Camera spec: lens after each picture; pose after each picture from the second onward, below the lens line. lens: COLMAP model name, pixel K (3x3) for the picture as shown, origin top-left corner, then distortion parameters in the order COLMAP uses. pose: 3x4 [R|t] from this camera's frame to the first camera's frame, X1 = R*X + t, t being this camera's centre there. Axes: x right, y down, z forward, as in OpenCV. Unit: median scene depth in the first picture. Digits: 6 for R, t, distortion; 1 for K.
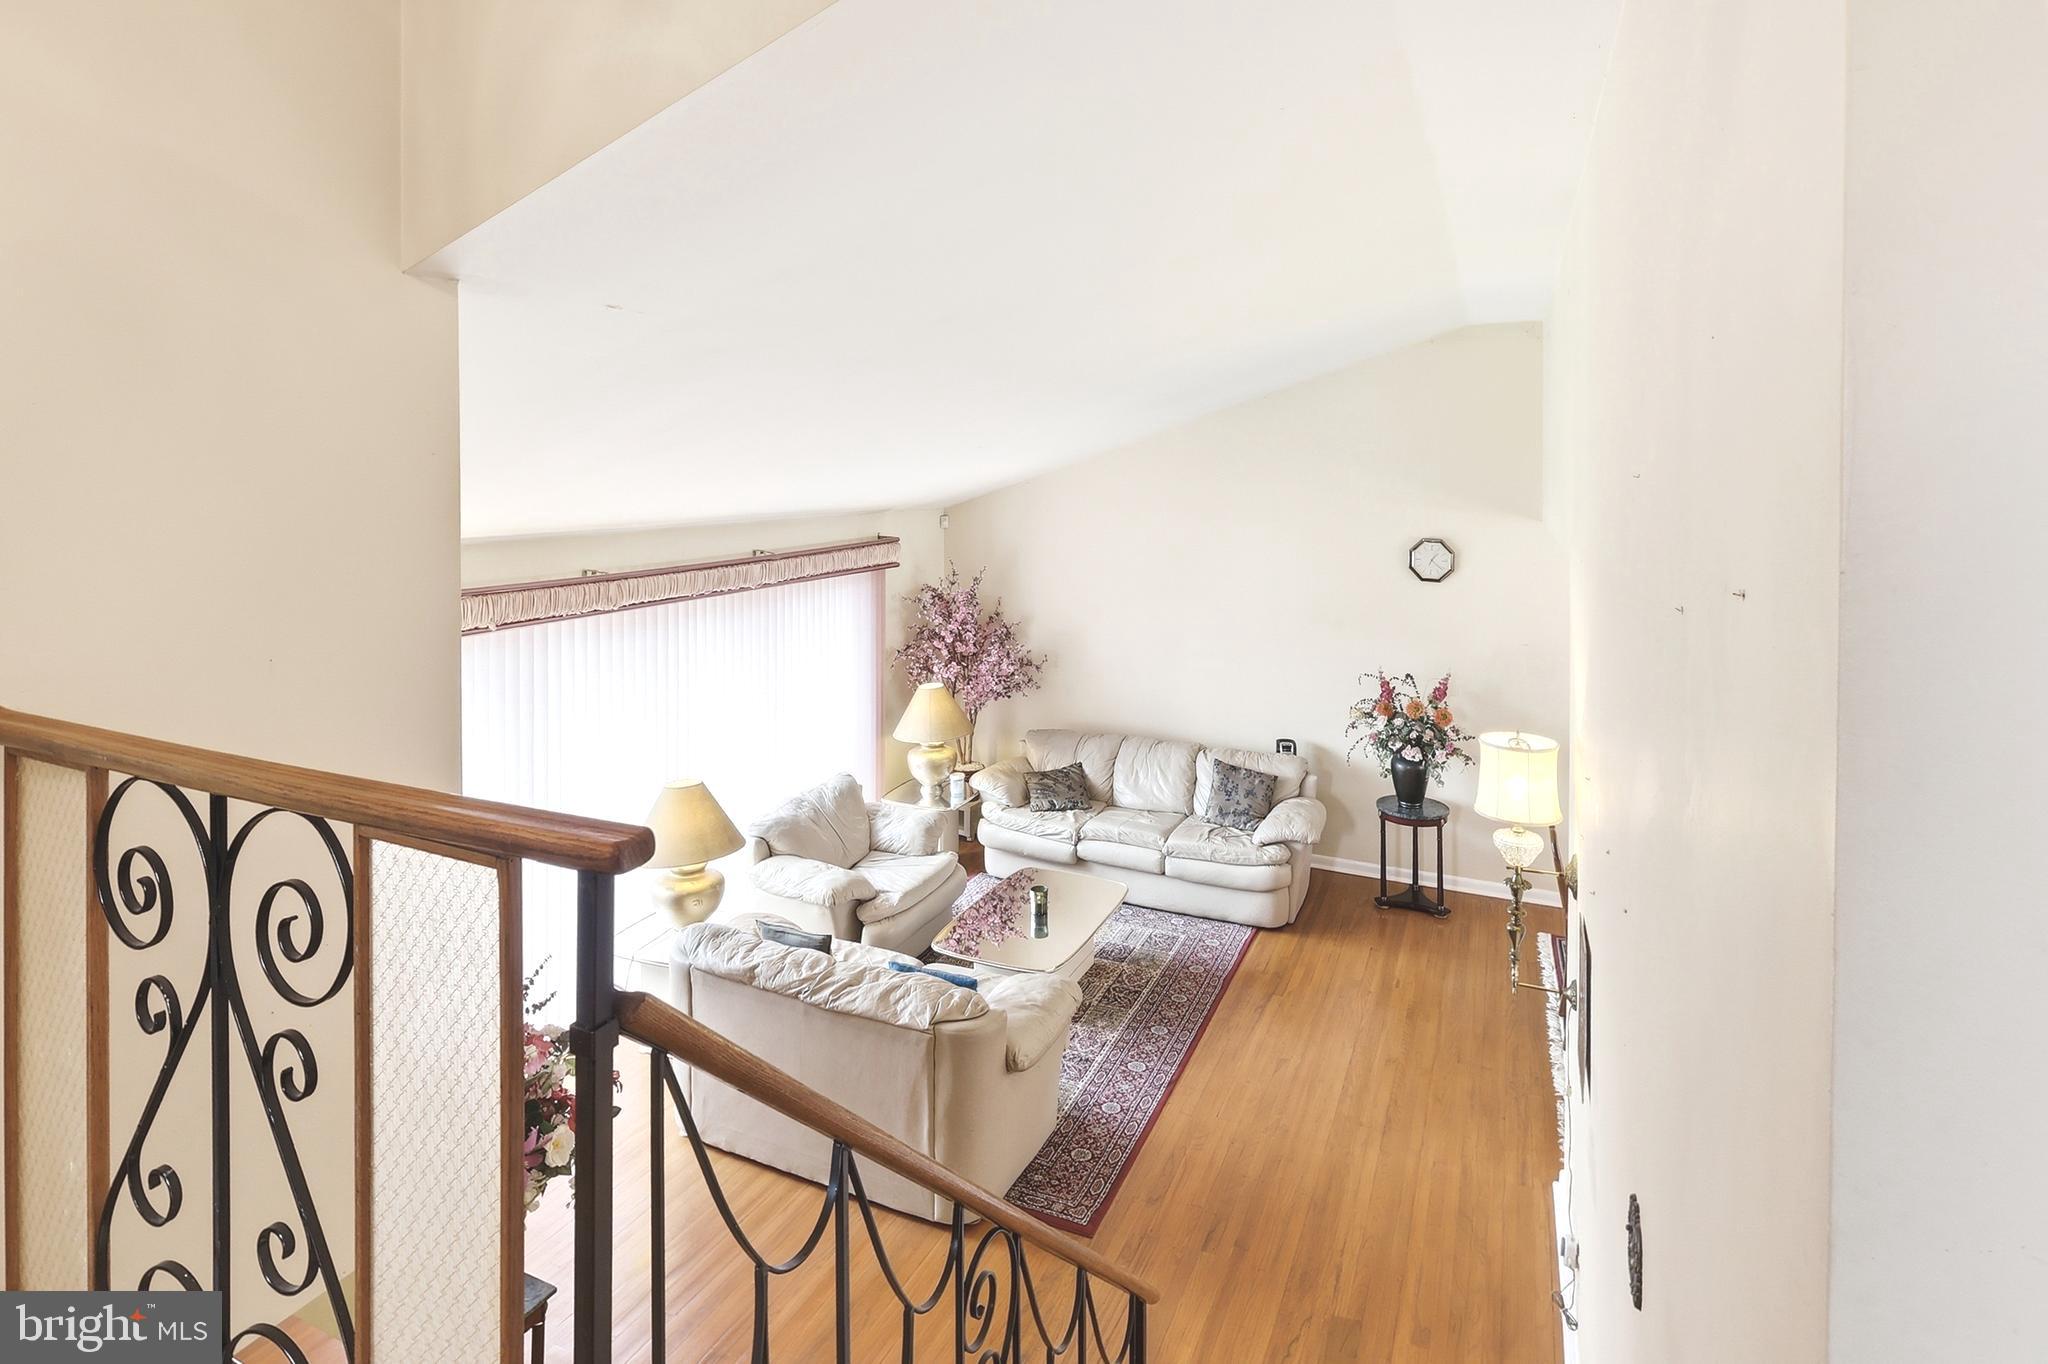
lens RADIAL K [[1067.1, 0, 1025.0], [0, 1067.1, 440.7], [0, 0, 1]] dist [0.001968, 0.001072]
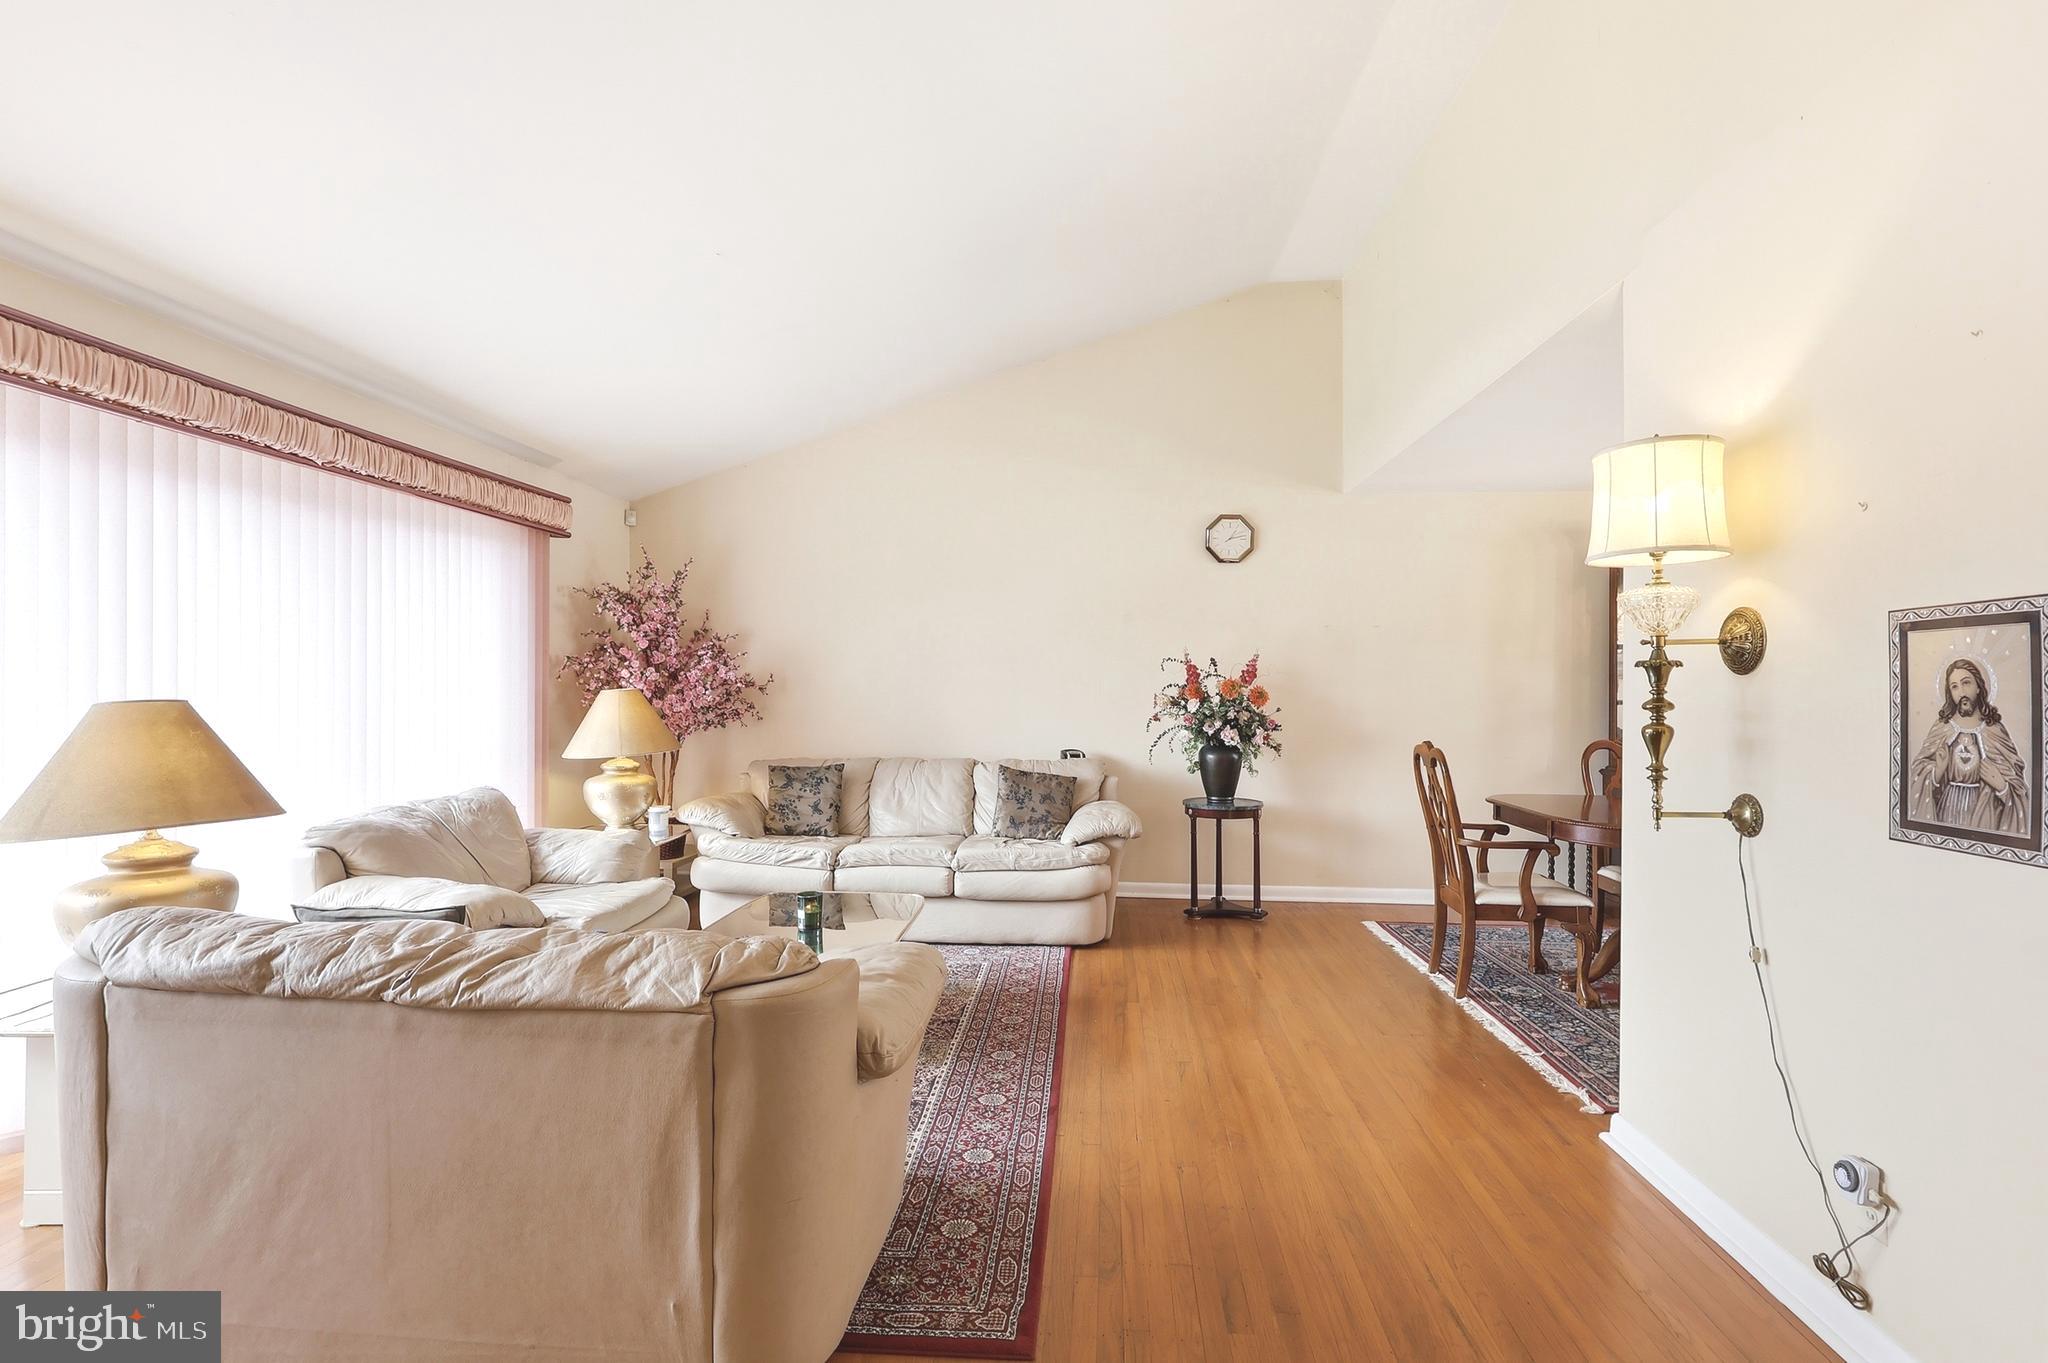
lens RADIAL K [[957.2, 0, 1022.0], [0, 957.2, 675.1], [0, 0, 1]] dist [-0.001609, 0.000558]
pose [[0.939397, 0.005297, 0.342791, -0.062881], [-0.009171, 0.999911, 0.009681, 0.245676], [-0.342709, -0.012238, 0.939362, 0.342151]]
